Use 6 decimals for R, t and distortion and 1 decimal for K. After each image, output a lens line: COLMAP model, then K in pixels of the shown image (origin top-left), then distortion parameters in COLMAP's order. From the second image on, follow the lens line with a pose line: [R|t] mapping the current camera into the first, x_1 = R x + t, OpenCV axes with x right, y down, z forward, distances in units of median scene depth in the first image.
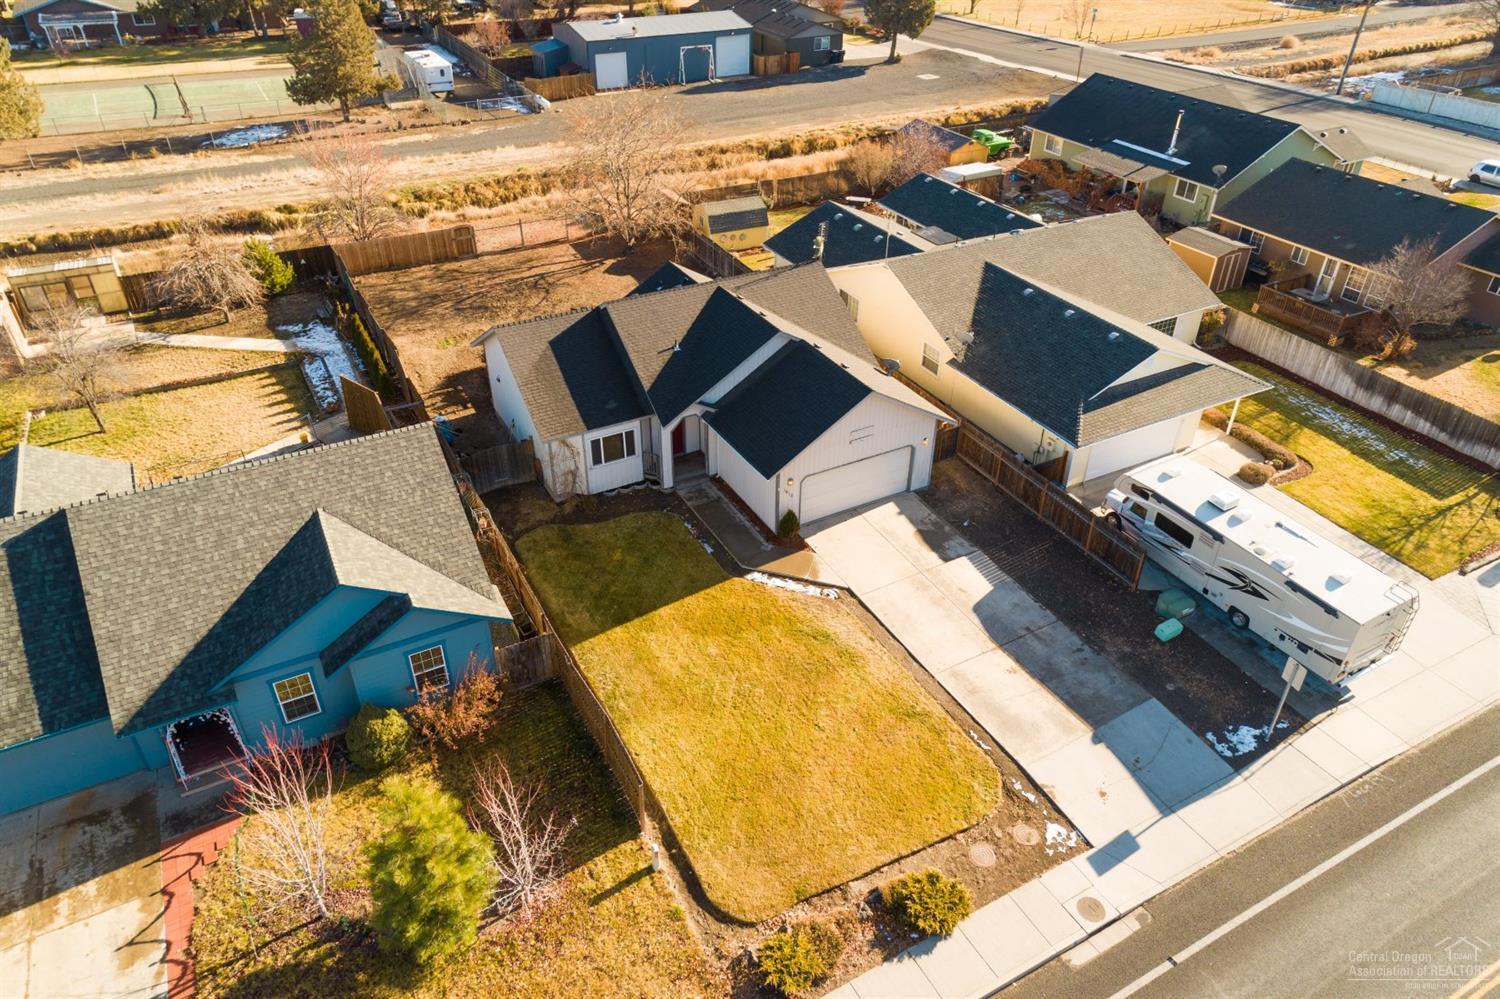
lens RADIAL K [[1004.6, 0, 750.0], [0, 1004.6, 499.5], [0, 0, 1]] dist [0.034419, 0.003854]
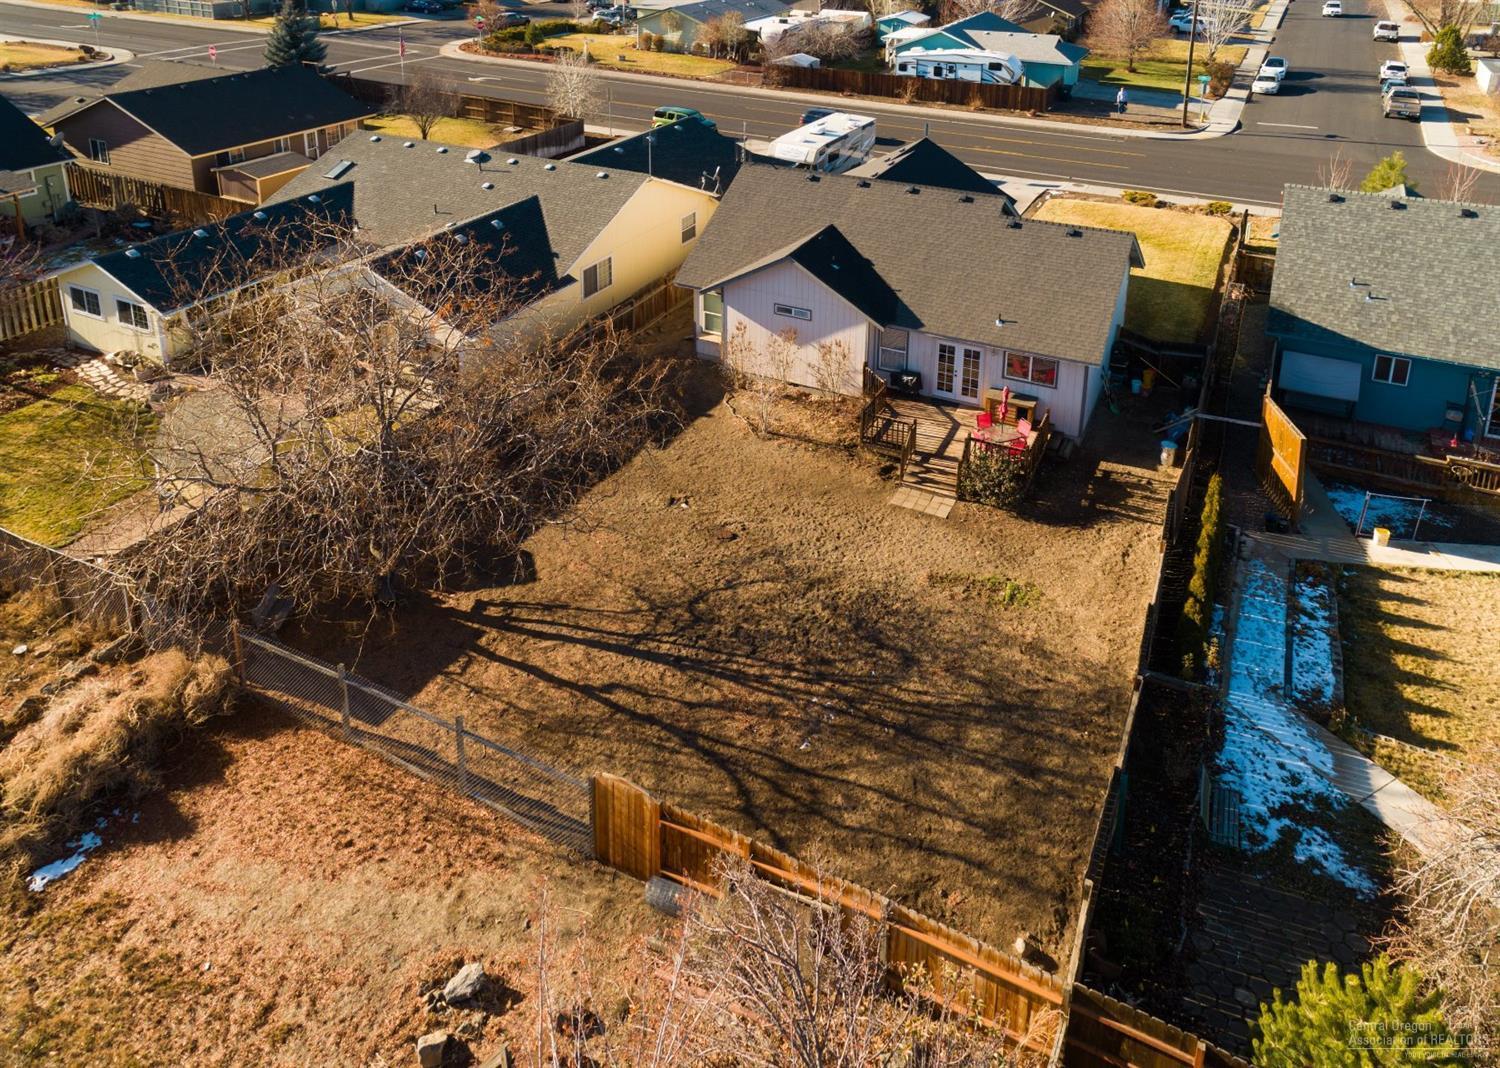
lens RADIAL K [[1003.6, 0, 750.0], [0, 1003.6, 475.8], [0, 0, 1]] dist [0.031081, 0.002483]
pose [[-0.574939, -0.423004, 0.700366, -0.704387], [0.457165, 0.543820, 0.703747, -0.753135], [-0.678561, 0.724795, -0.119281, 1.449034]]
